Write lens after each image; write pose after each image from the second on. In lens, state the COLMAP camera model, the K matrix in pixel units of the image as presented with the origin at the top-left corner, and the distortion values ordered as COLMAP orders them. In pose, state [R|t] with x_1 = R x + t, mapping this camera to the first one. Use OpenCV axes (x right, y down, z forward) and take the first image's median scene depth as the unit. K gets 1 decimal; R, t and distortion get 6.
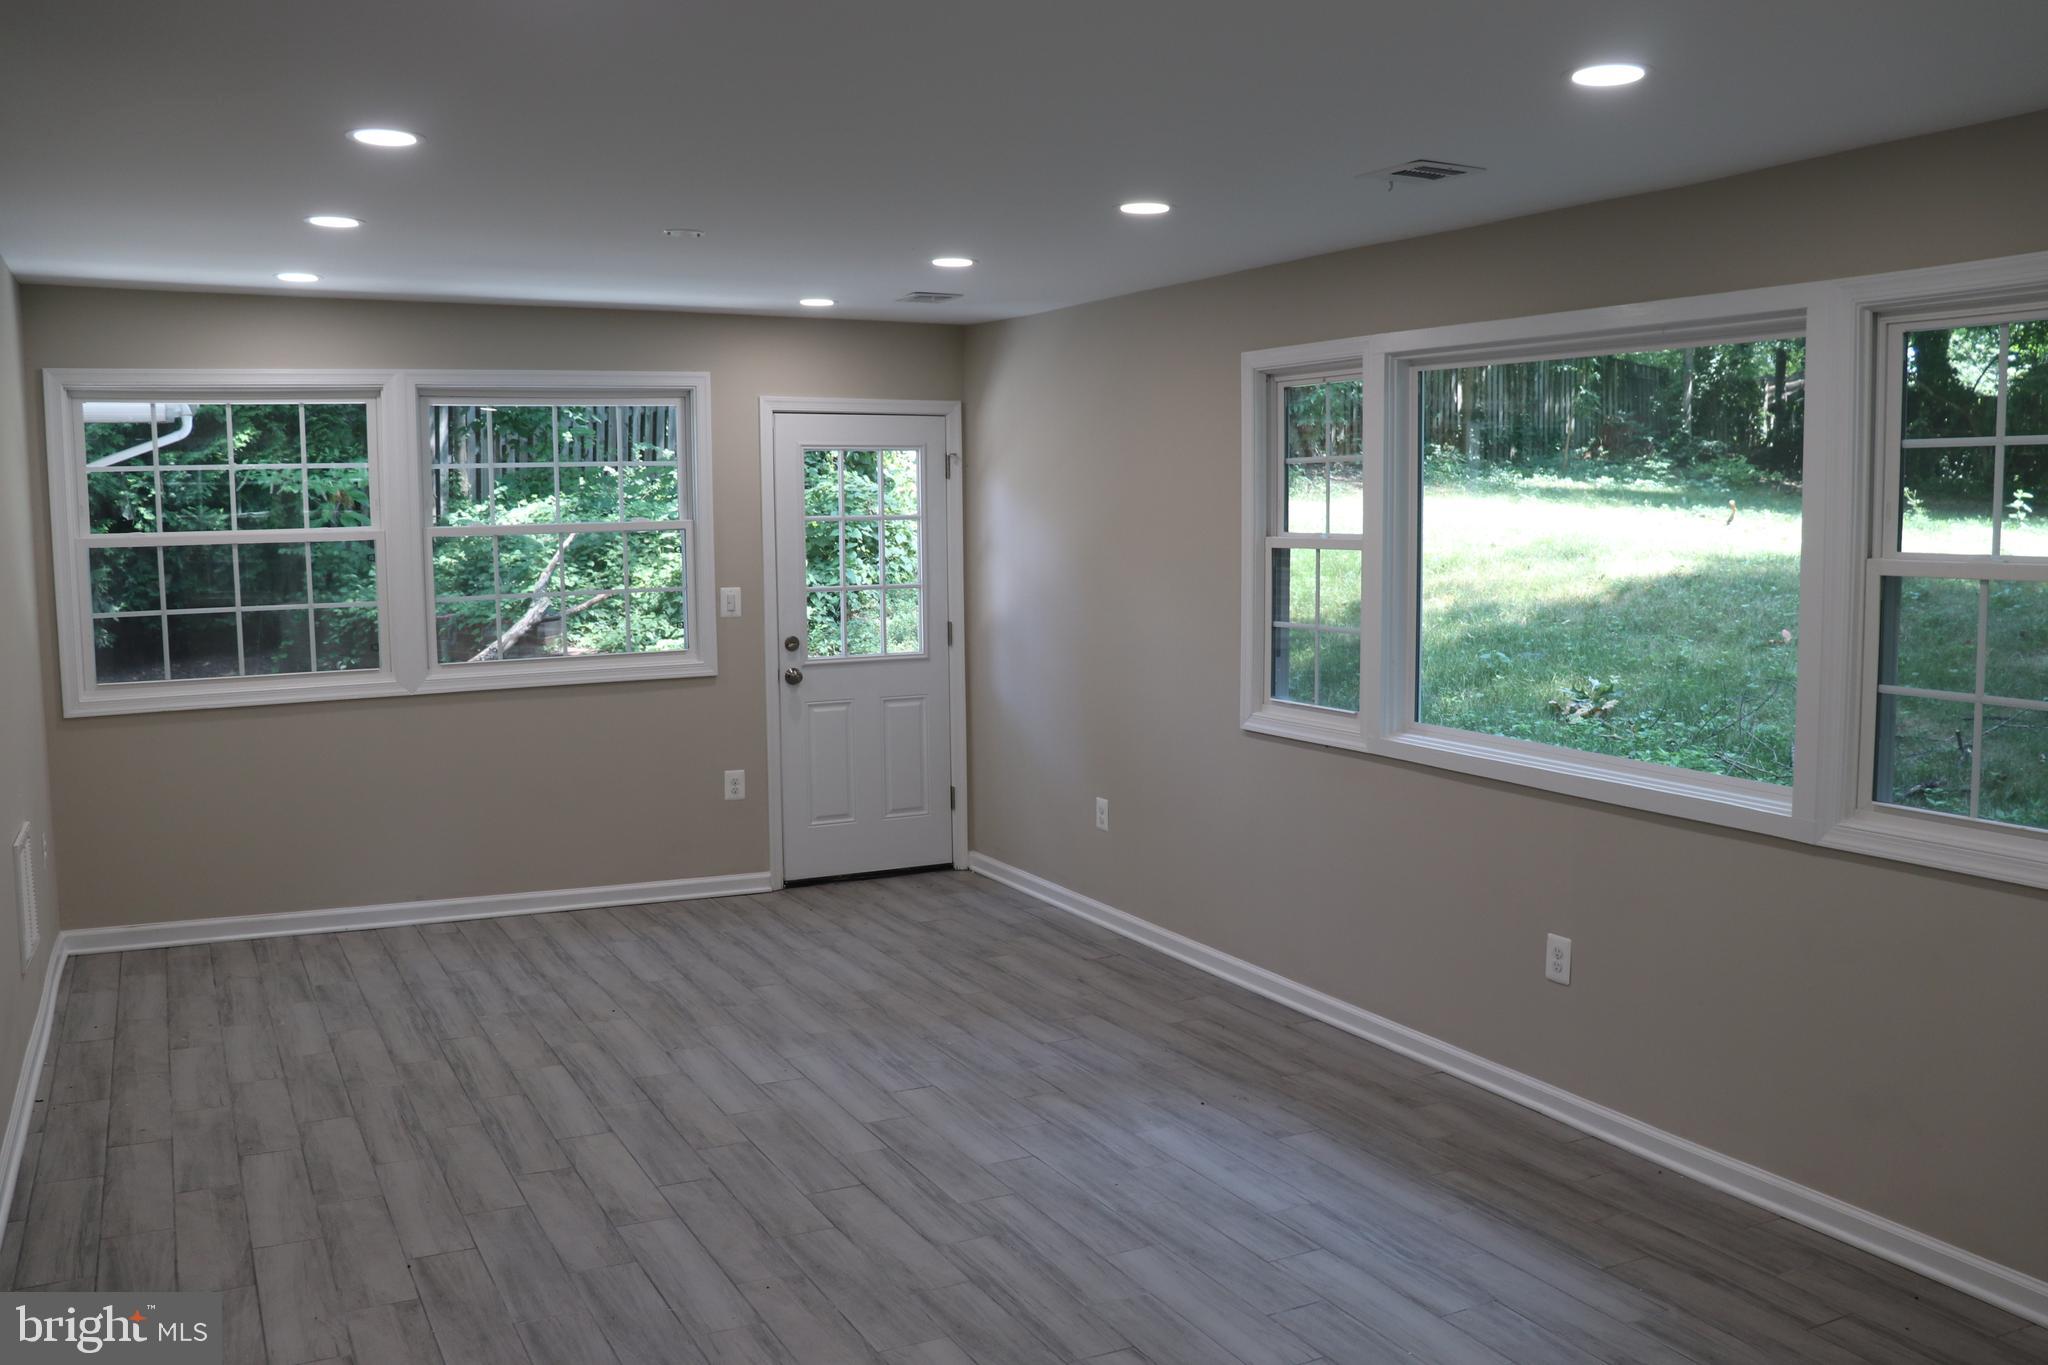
lens RADIAL K [[1786.6, 0, 1028.1], [0, 1786.6, 670.6], [0, 0, 1]] dist [-0.158039, 0.183597]
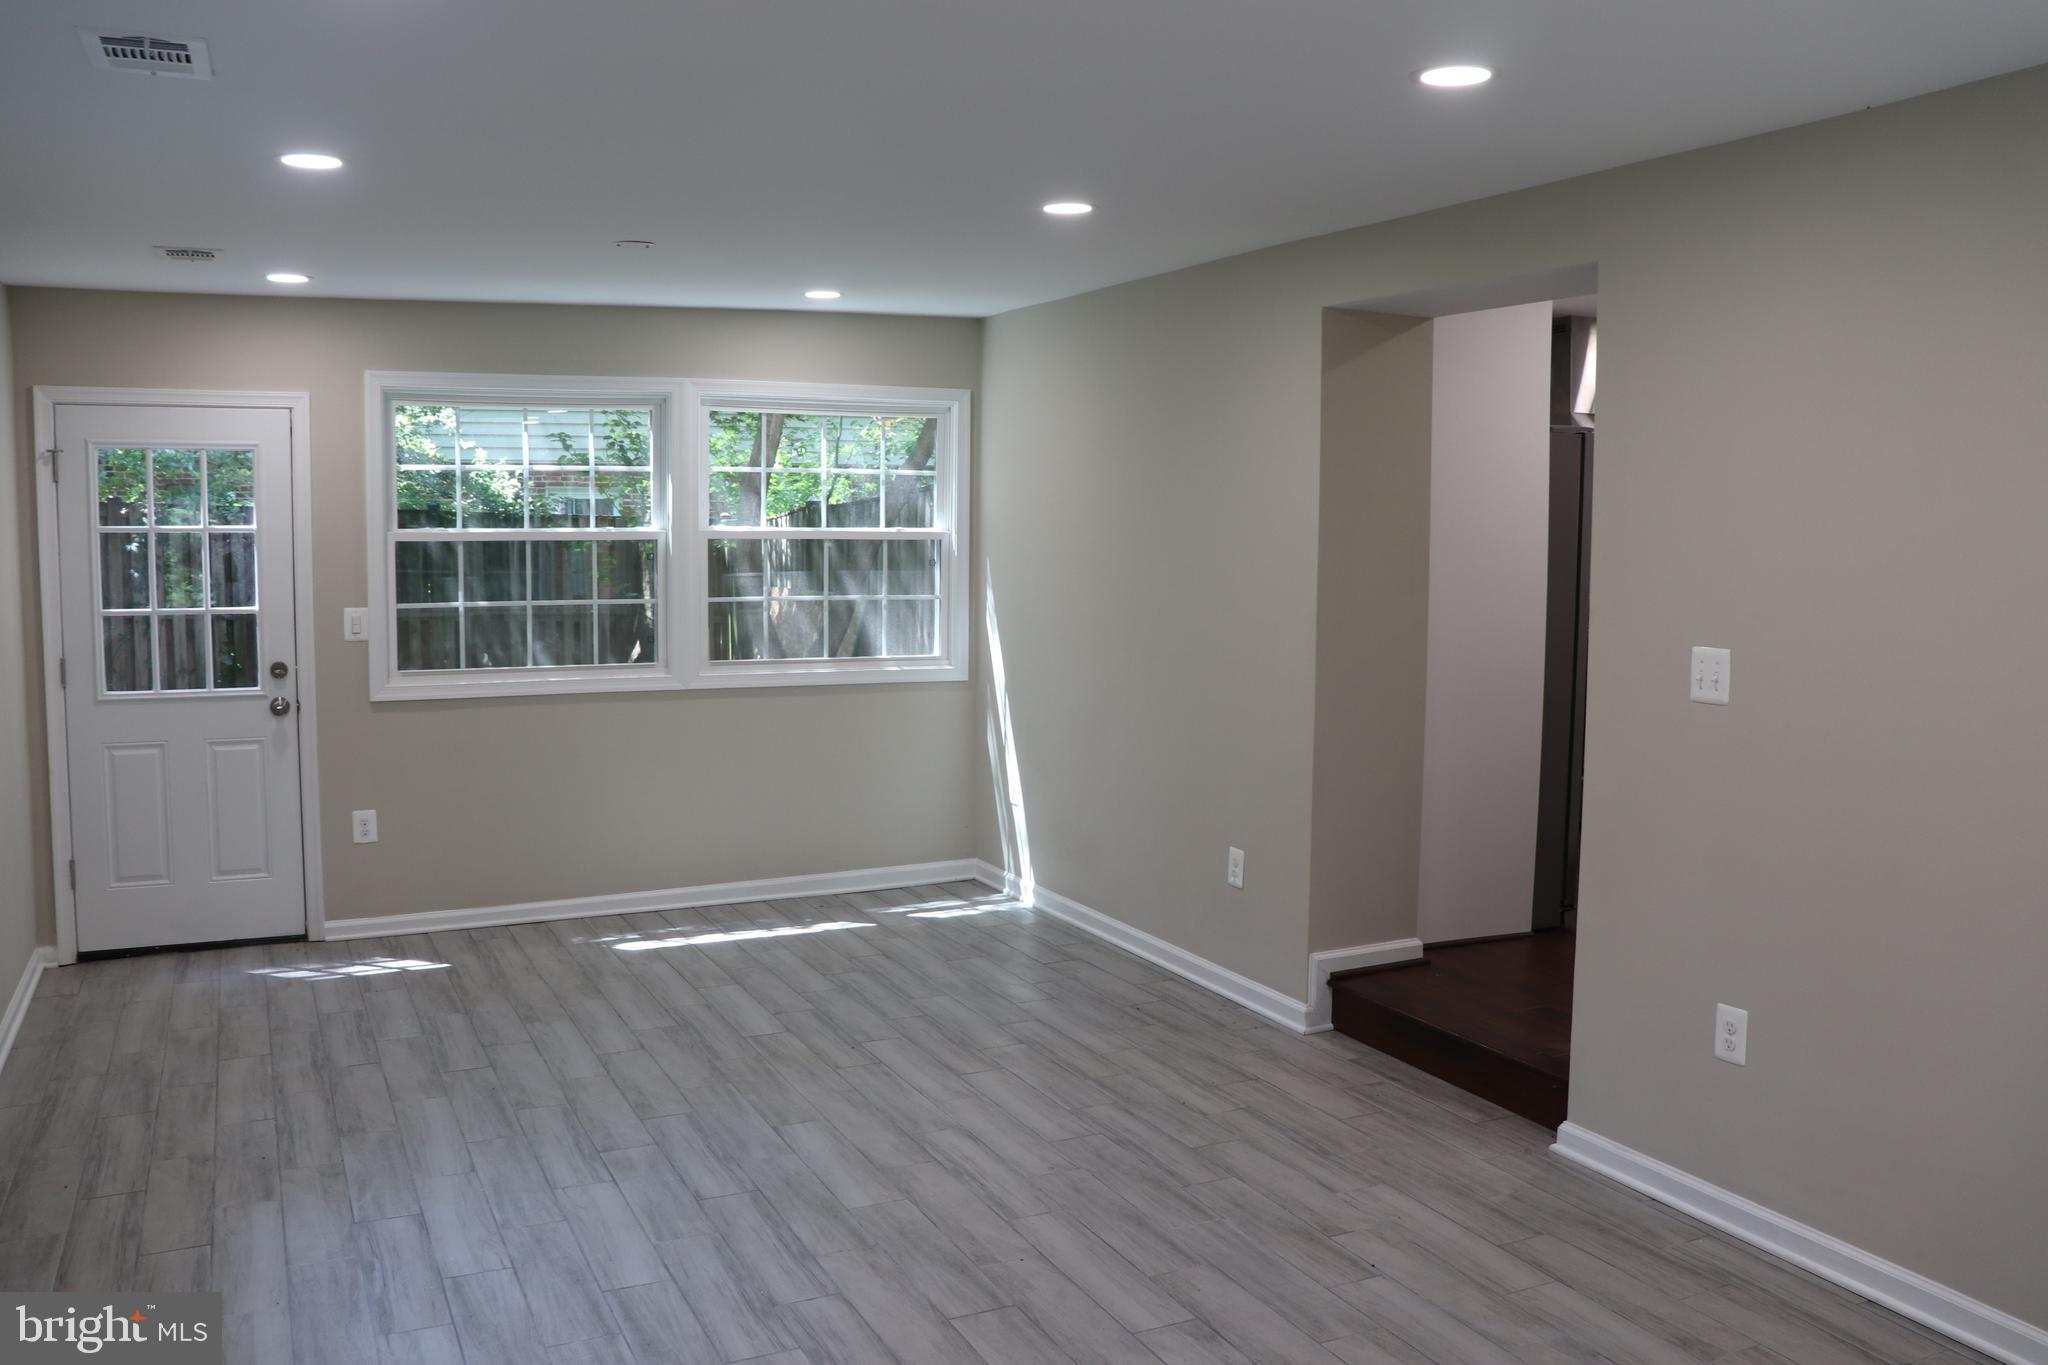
lens RADIAL K [[1786.6, 0, 1028.1], [0, 1786.6, 670.6], [0, 0, 1]] dist [-0.158039, 0.183597]
pose [[-0.999191, -0.002297, 0.040147, -0.197237], [0.004655, 0.985046, 0.172228, -0.167737], [-0.039943, 0.172275, -0.984239, 1.934241]]
